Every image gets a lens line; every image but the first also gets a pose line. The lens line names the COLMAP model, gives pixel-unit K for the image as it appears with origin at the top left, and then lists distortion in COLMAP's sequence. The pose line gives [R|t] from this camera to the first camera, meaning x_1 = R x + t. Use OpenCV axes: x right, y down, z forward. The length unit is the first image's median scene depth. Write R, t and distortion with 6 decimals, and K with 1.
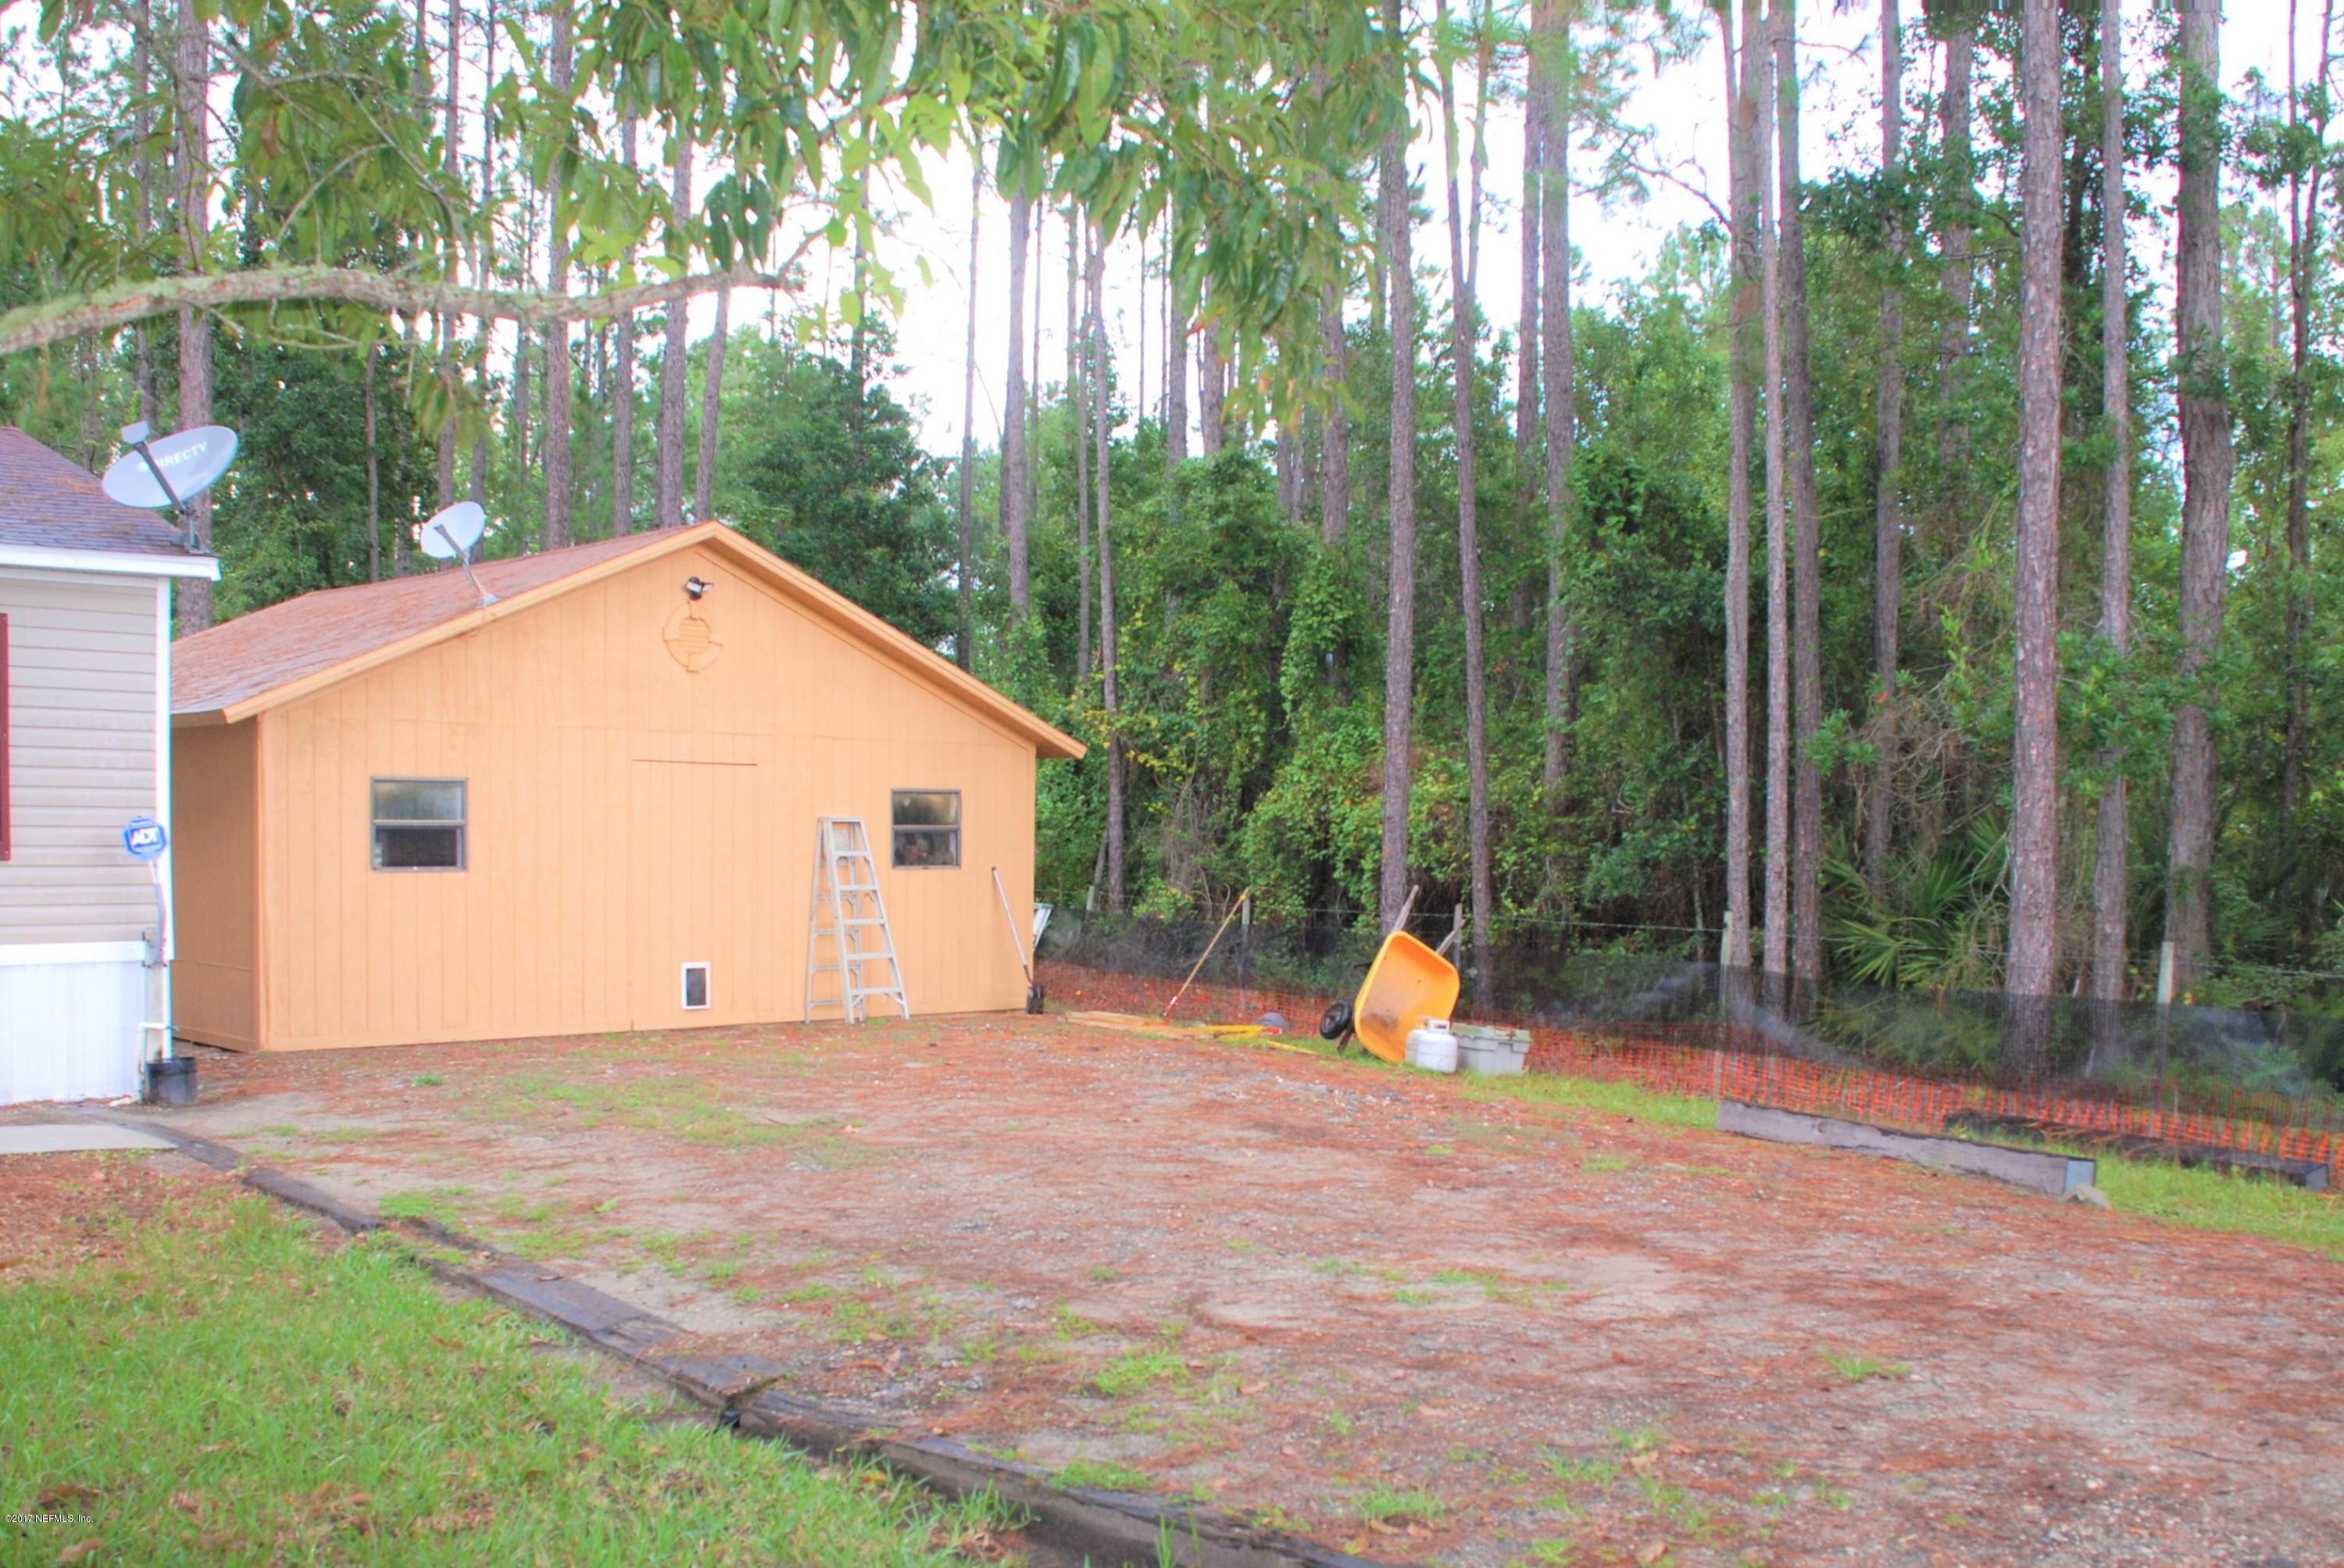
lens RADIAL K [[2281.5, 0, 1127.8], [0, 2281.5, 953.4], [0, 0, 1]] dist [-0.179194, 0.171075]
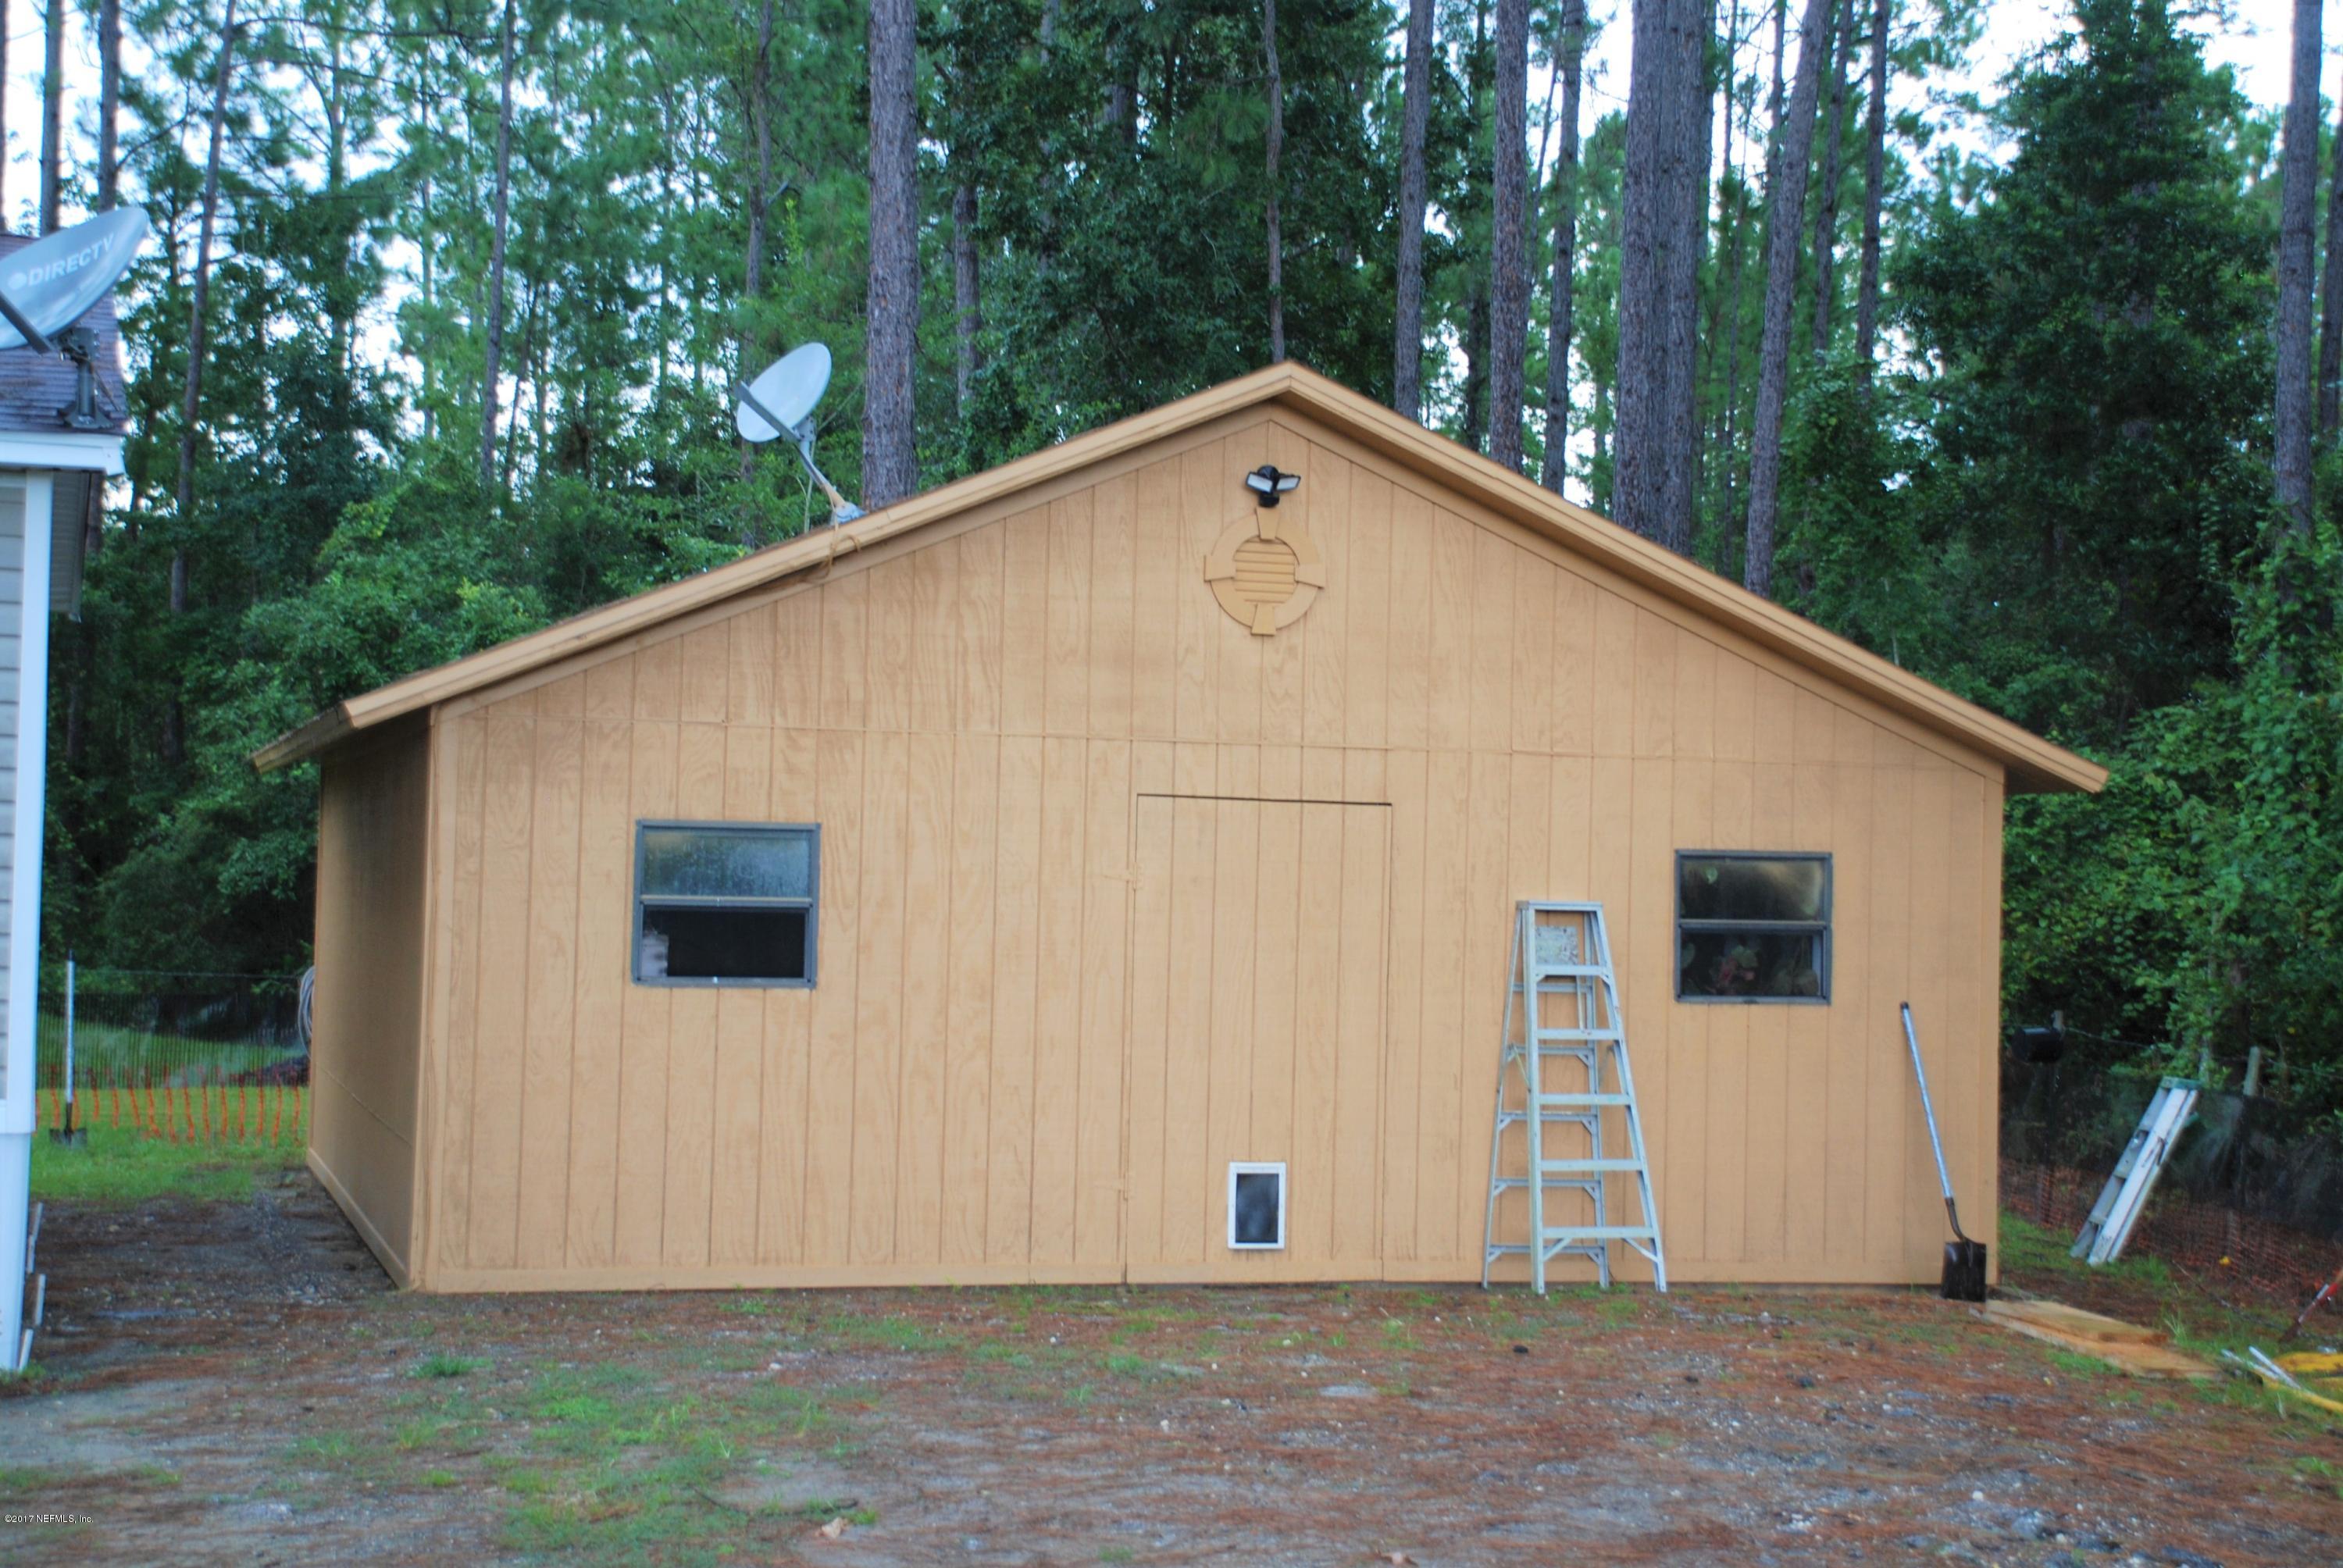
lens RADIAL K [[3655.3, 0, 1171.8], [0, 3655.3, 804.6], [0, 0, 1]] dist [0.305499, 0.079550]
pose [[0.883515, -0.003844, -0.468388, 0.206306], [-0.037141, 0.996243, -0.078234, -0.012155], [0.466929, 0.086518, 0.880053, 0.201674]]
